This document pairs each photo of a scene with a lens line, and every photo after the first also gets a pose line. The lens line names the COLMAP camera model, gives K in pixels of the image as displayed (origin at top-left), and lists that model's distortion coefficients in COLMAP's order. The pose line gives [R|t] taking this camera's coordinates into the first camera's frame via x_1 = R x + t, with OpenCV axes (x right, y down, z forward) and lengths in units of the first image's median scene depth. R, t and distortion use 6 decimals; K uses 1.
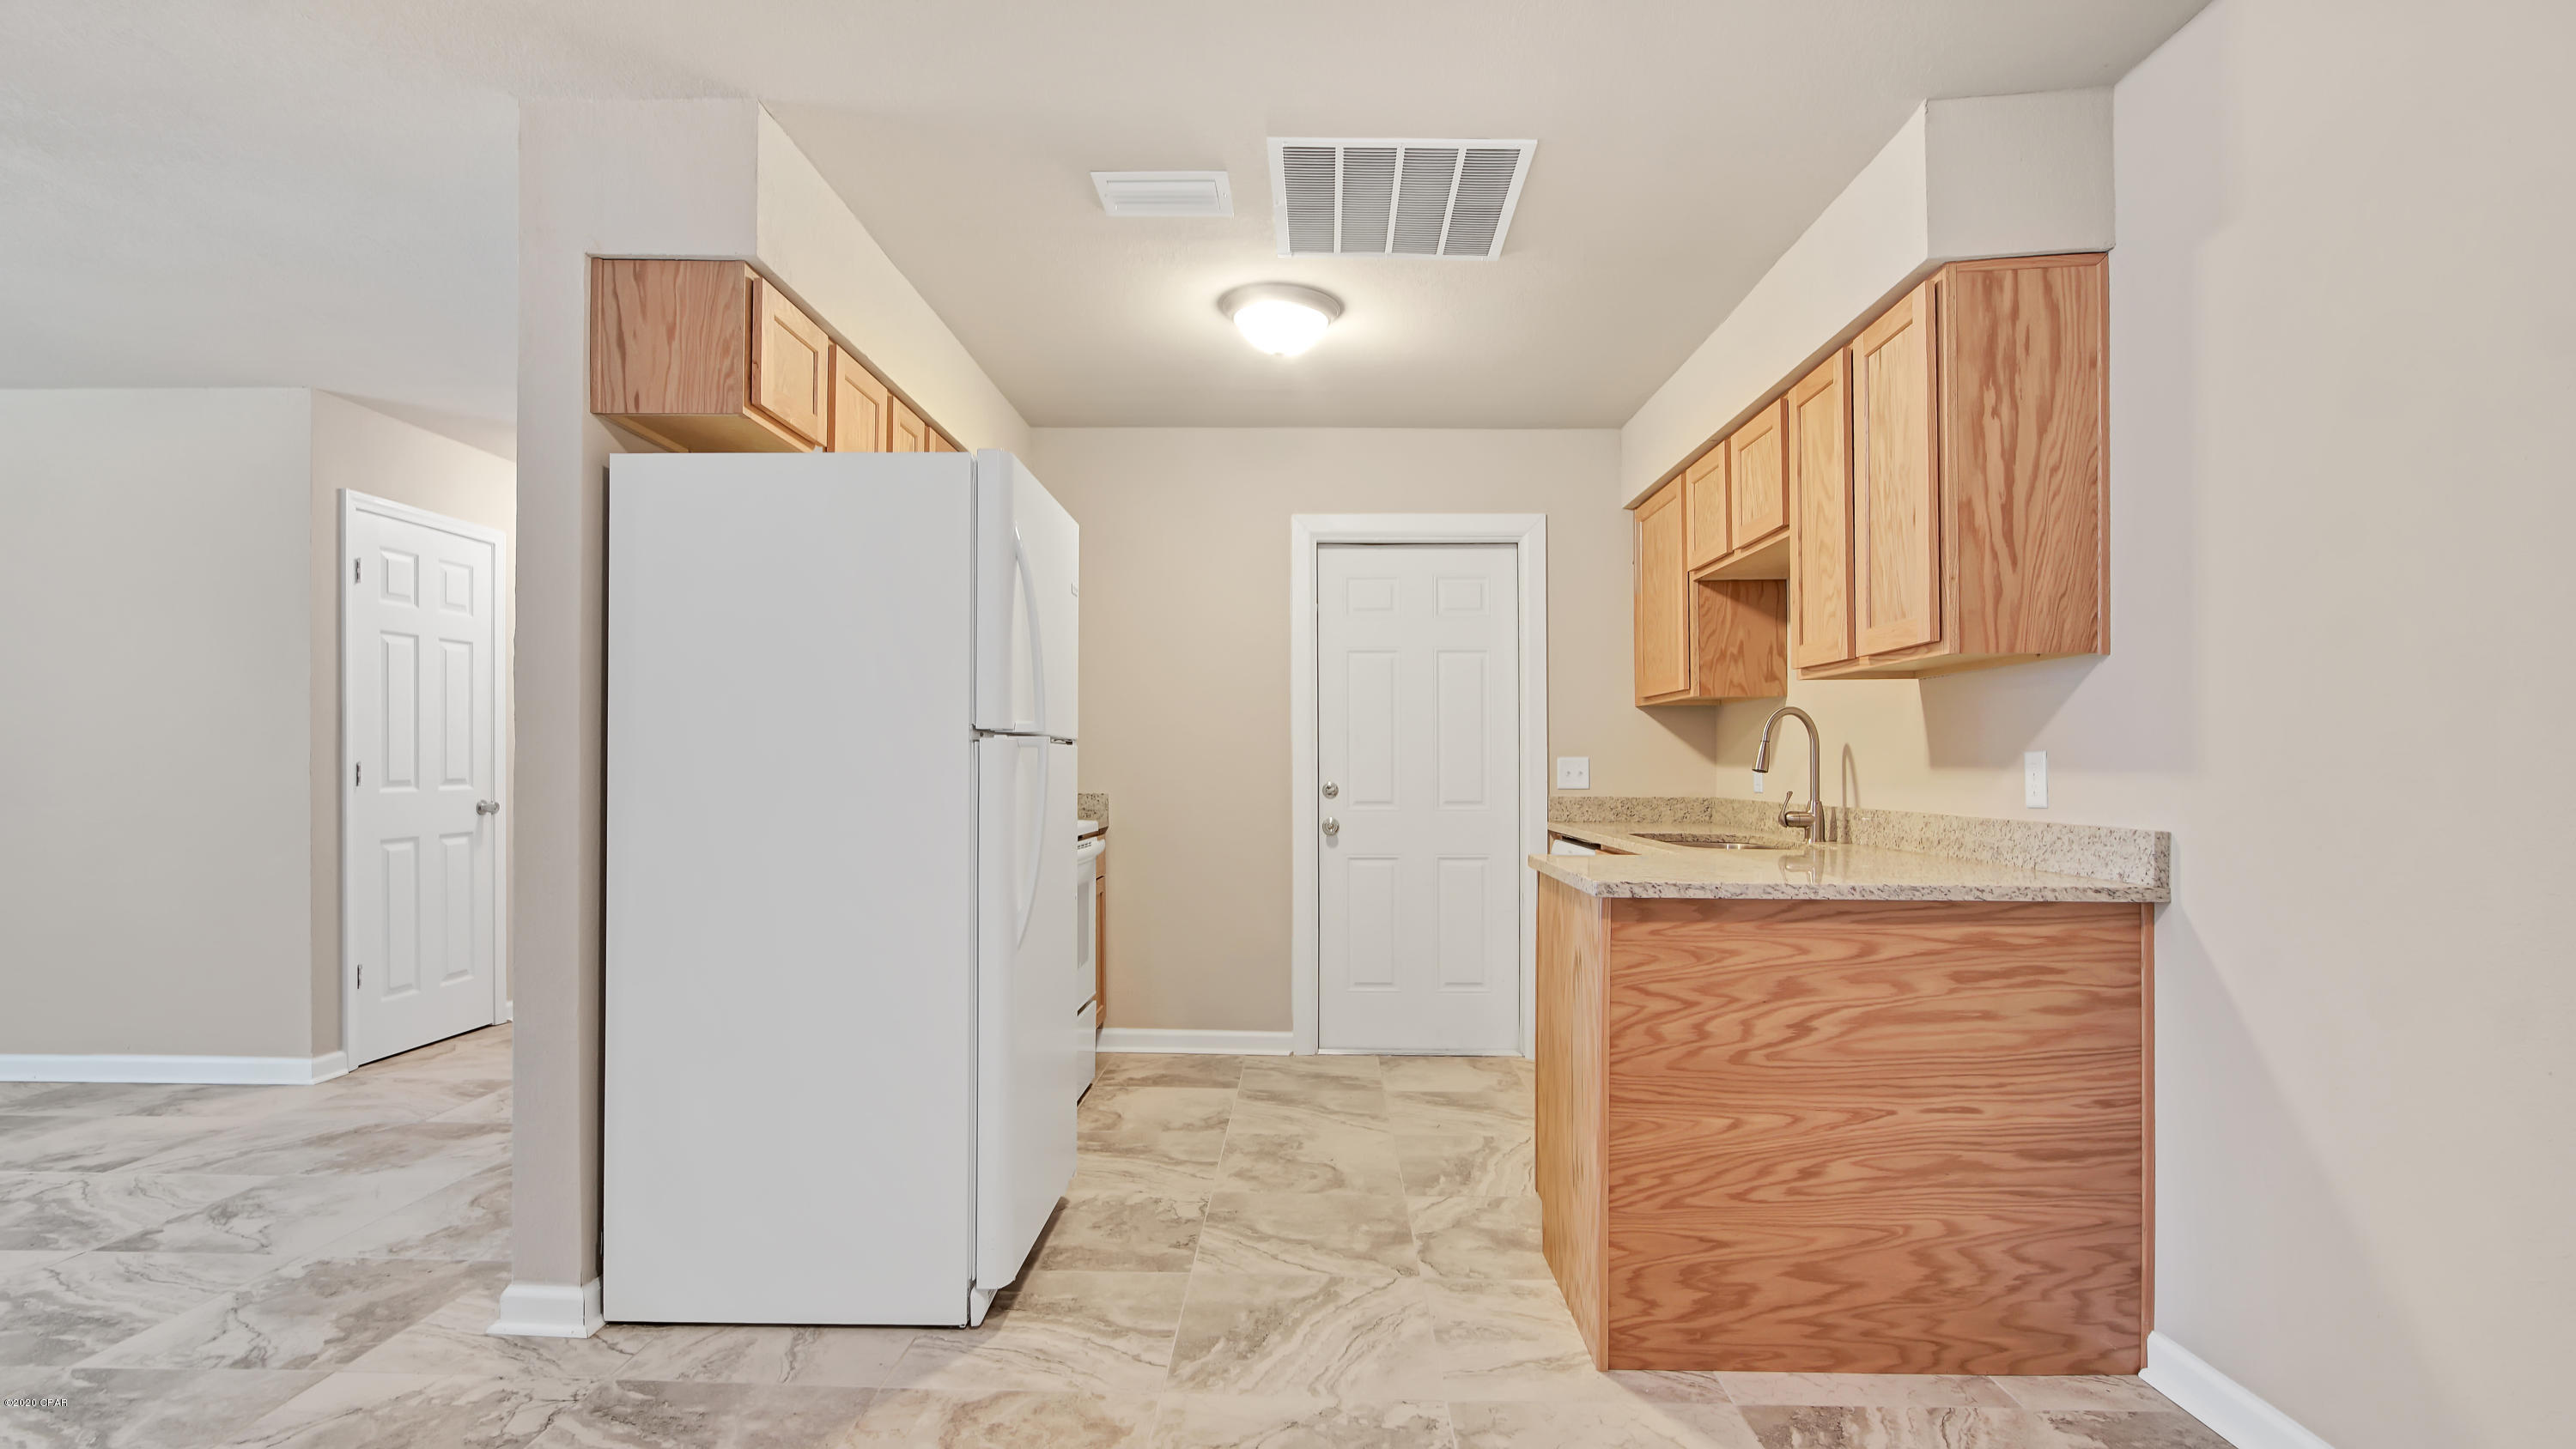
lens RADIAL K [[1193.6, 0, 1283.6], [0, 1193.6, 759.8], [0, 0, 1]] dist [-0.005901, 0.000905]
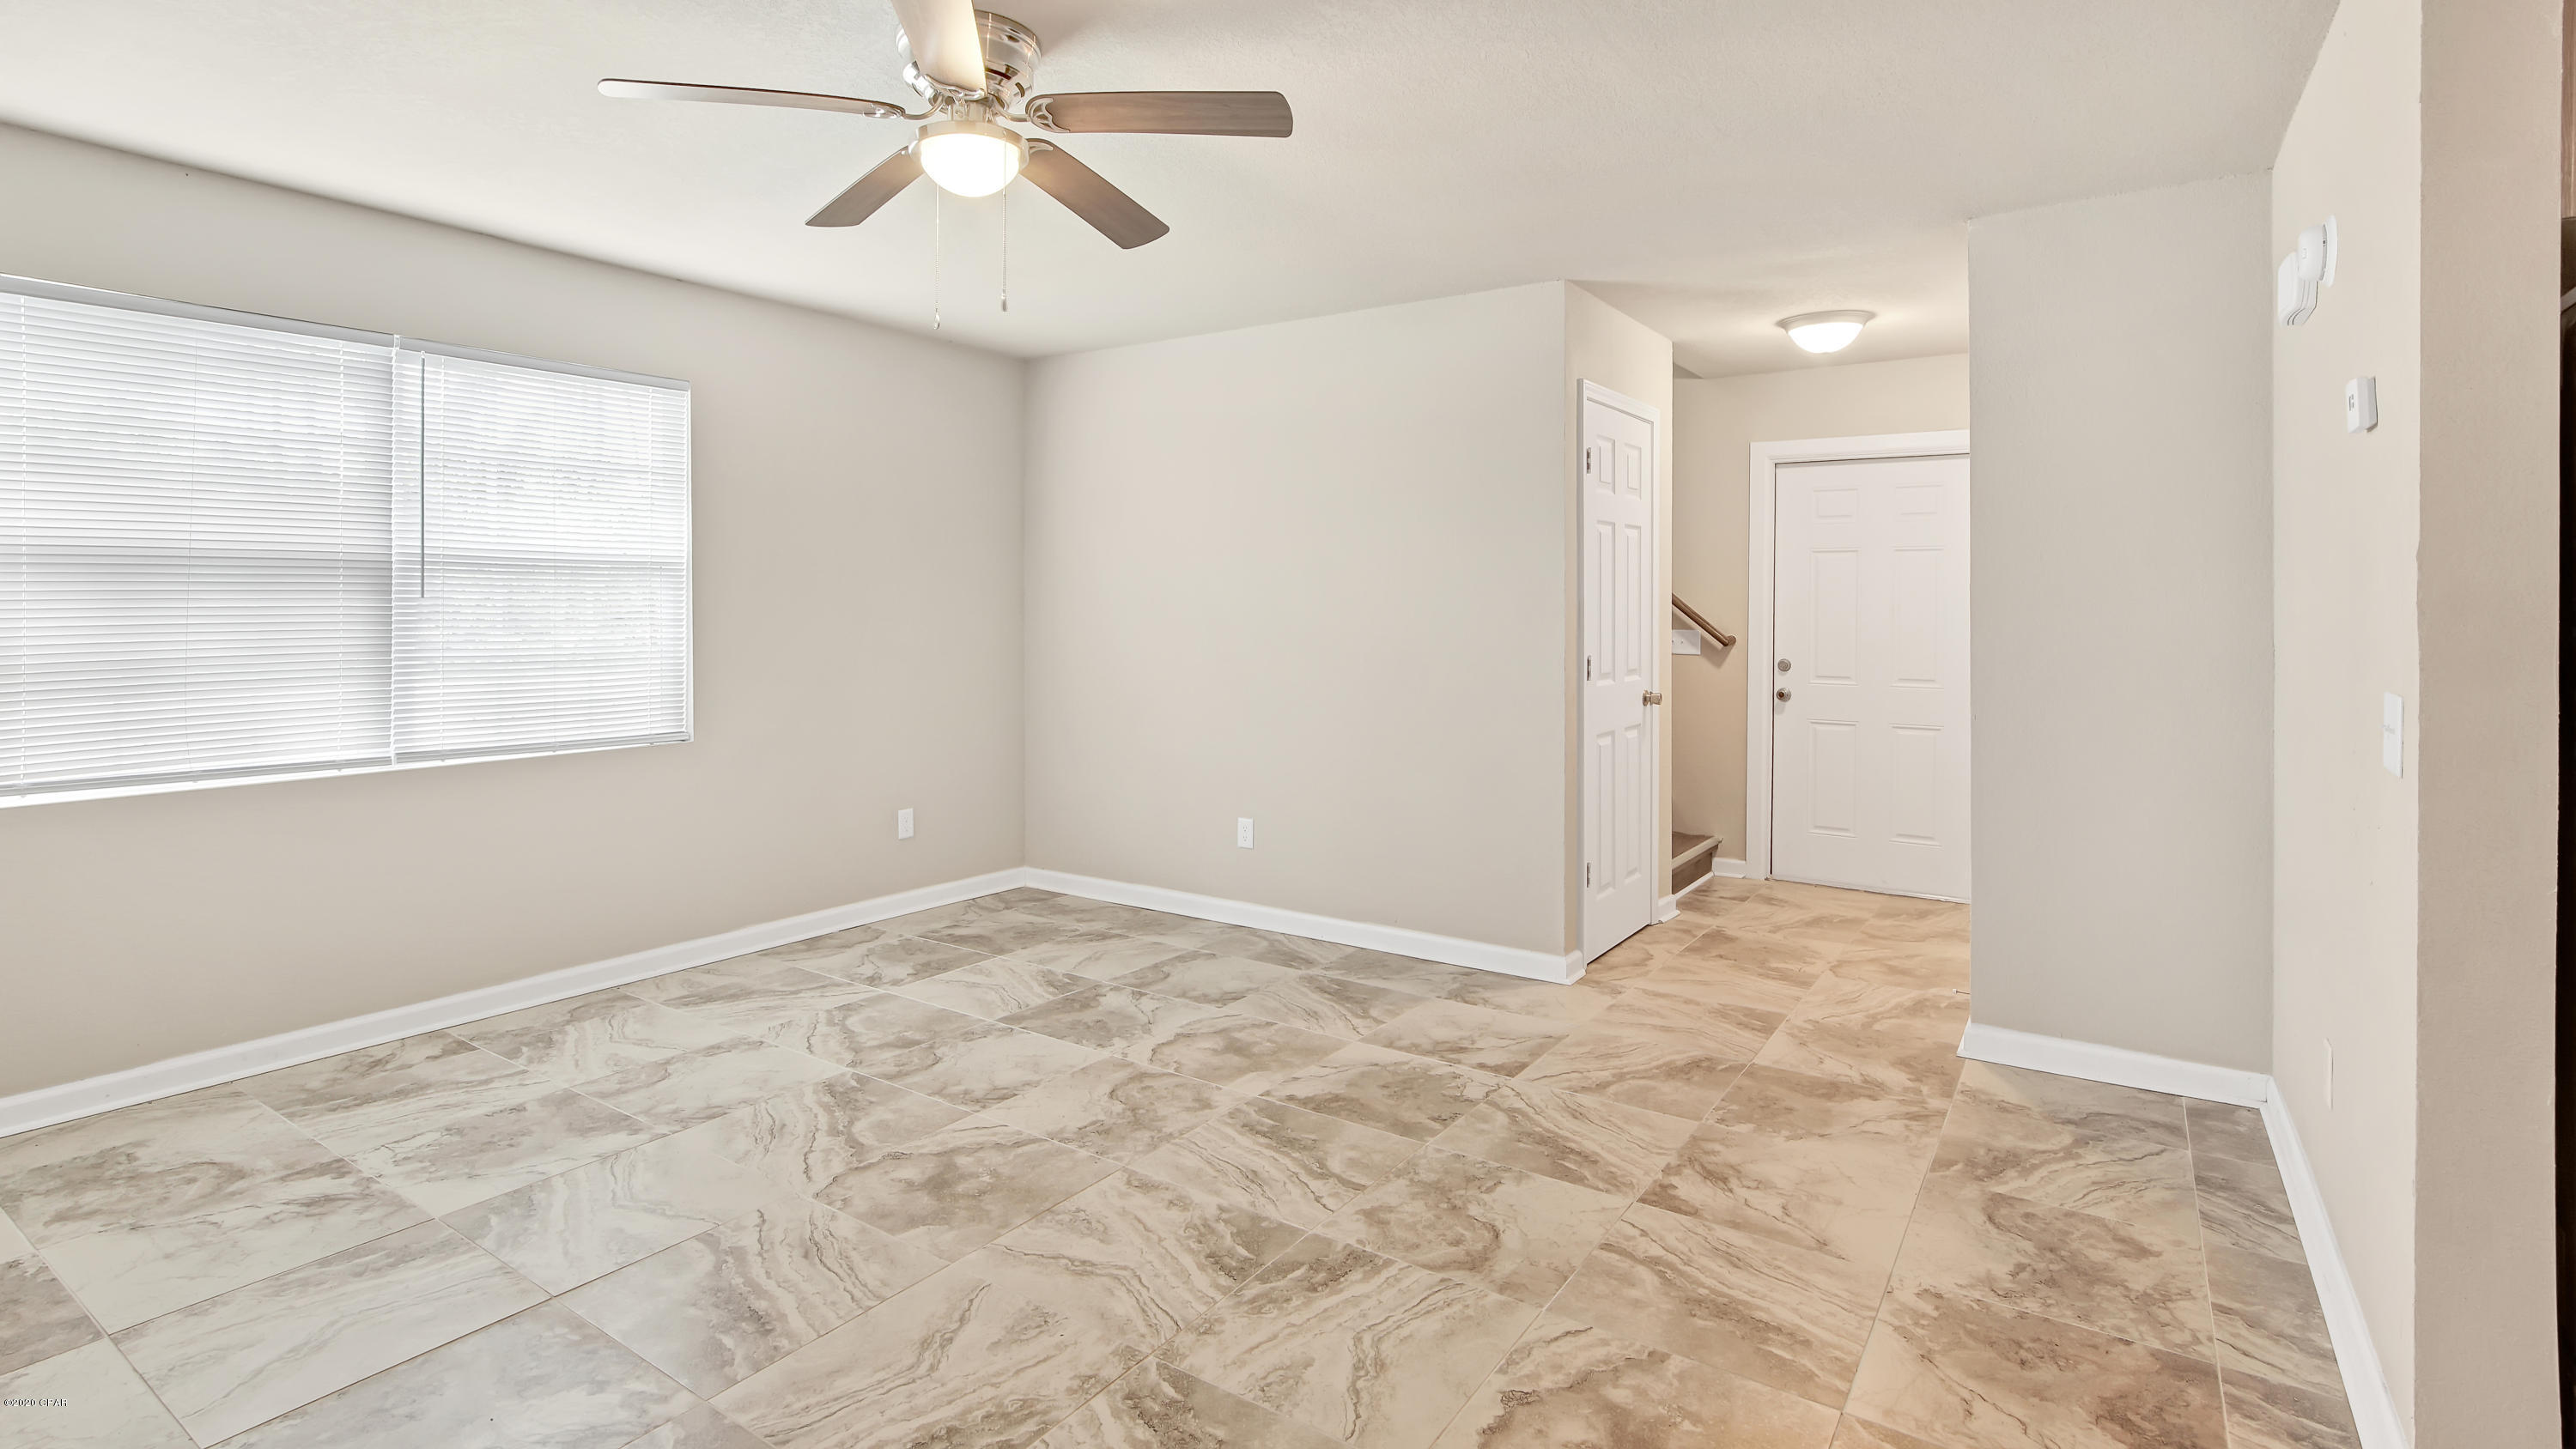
lens RADIAL K [[1222.3, 0, 1289.3], [0, 1222.3, 610.0], [0, 0, 1]] dist [-0.011031, 0.000143]
pose [[0.842452, 0.000189, -0.538771, -0.686421], [0.001260, 0.999997, 0.002322, -0.059492], [0.538769, -0.002635, 0.842449, 0.030442]]
